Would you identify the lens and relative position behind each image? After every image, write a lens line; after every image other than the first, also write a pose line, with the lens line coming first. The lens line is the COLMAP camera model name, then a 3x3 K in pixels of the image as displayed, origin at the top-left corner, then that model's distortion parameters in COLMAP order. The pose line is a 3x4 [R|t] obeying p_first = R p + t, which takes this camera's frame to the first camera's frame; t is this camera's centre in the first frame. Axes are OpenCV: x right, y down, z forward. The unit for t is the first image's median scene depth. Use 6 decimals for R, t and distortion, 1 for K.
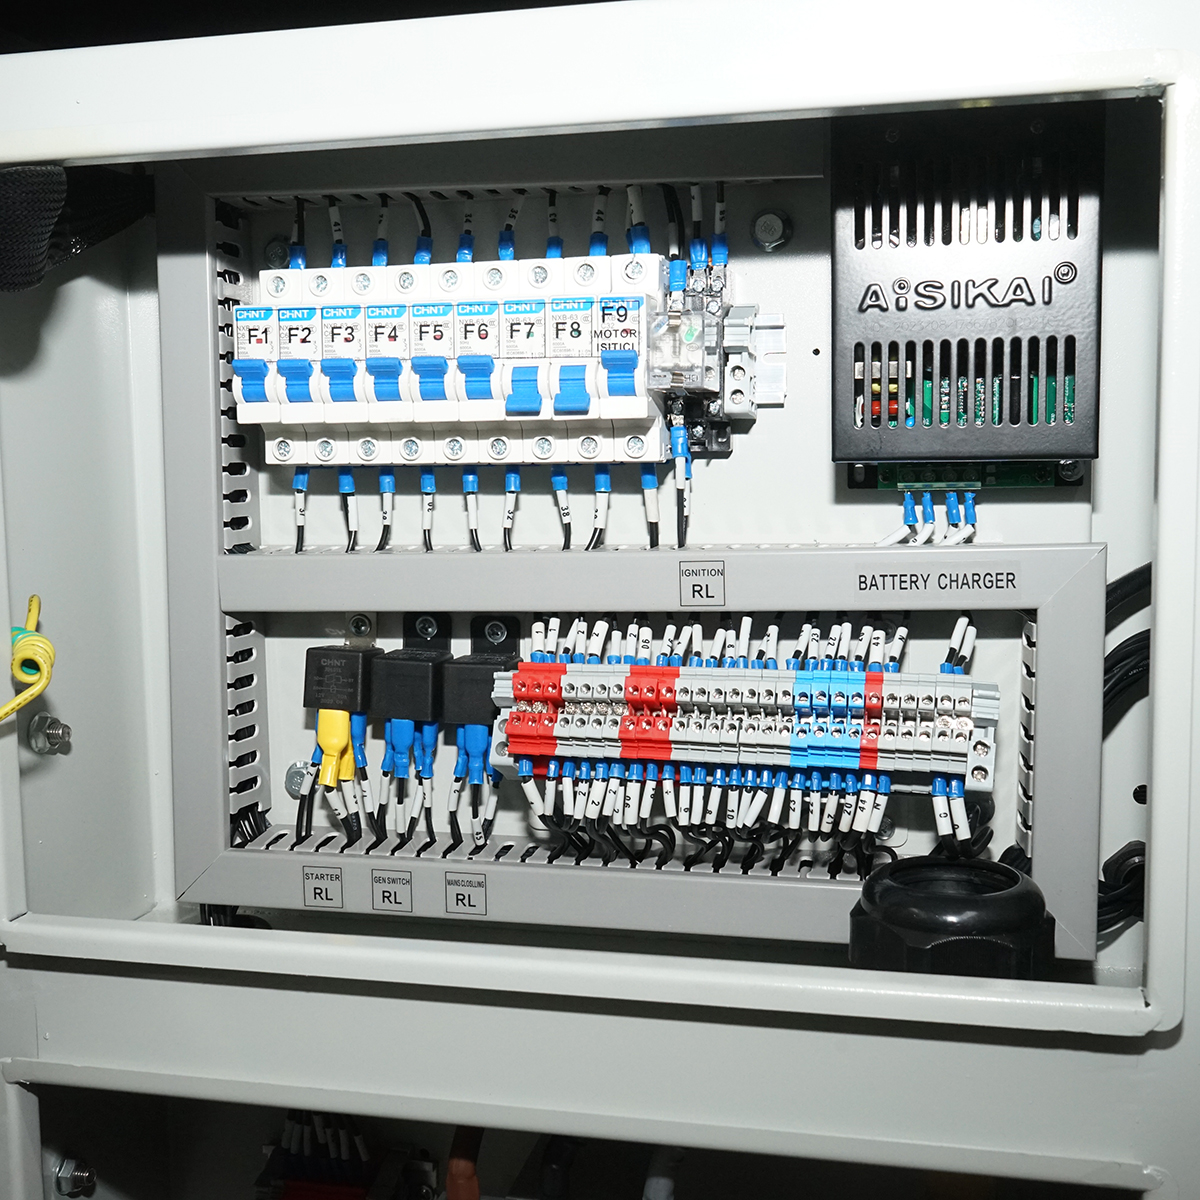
lens RADIAL K [[1400.4, 0, 600.0], [0, 1400.4, 600.0], [0, 0, 1]] dist [-0.013693, -0.056739]
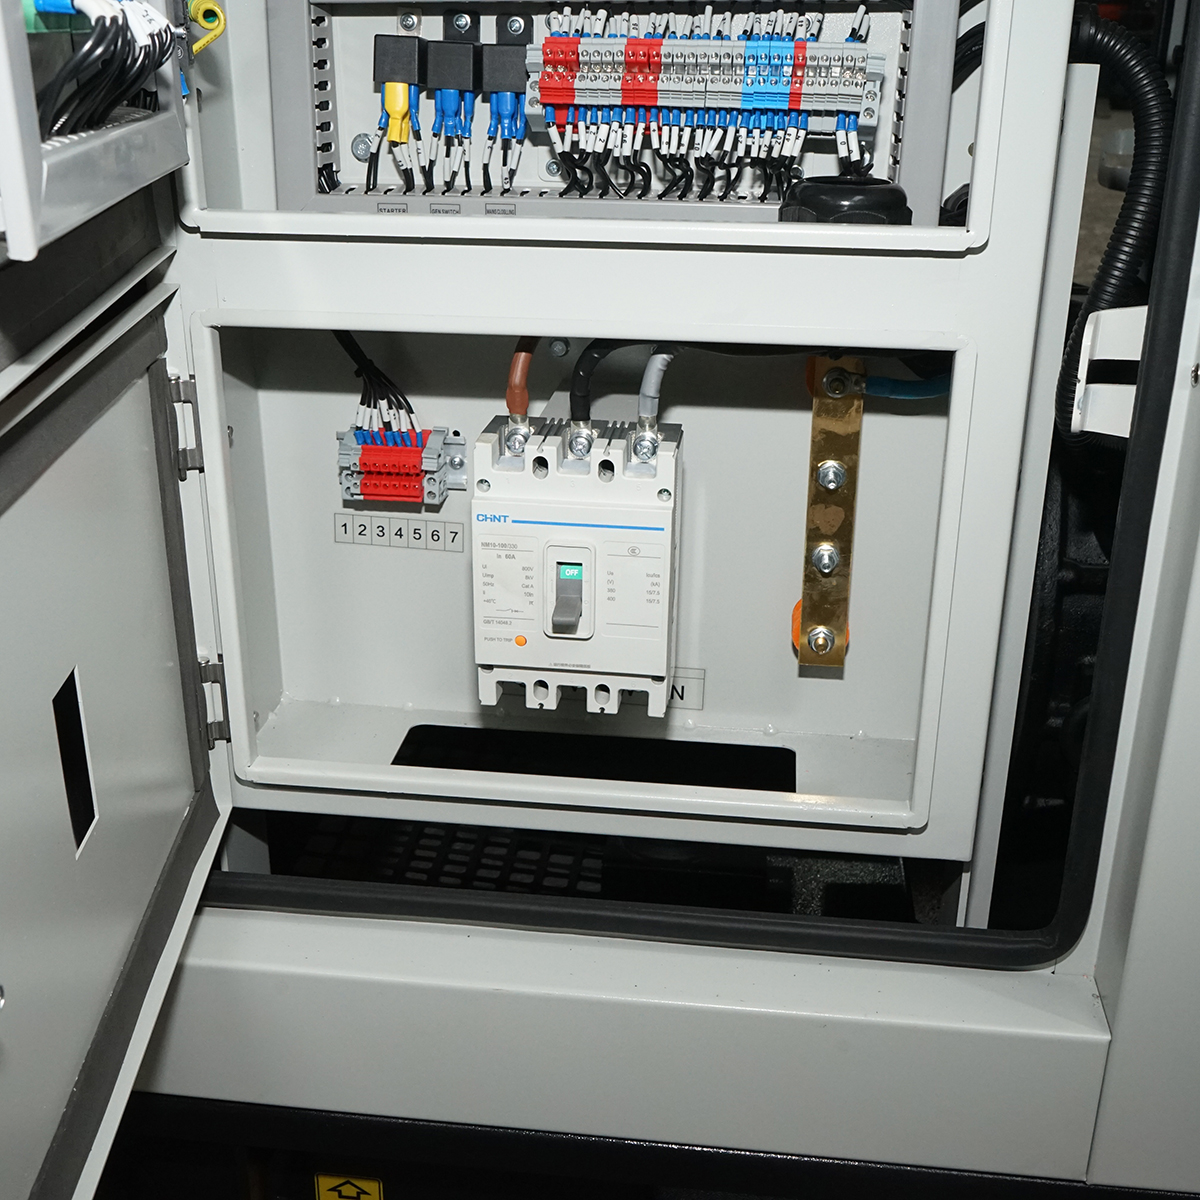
lens RADIAL K [[1400.4, 0, 600.0], [0, 1400.4, 600.0], [0, 0, 1]] dist [-0.013693, -0.056739]
pose [[0.994241, -0.022141, 0.104859, -0.165011], [-0.009580, 0.956149, 0.292725, 0.177435], [-0.106742, -0.292044, 0.950430, -0.485105]]
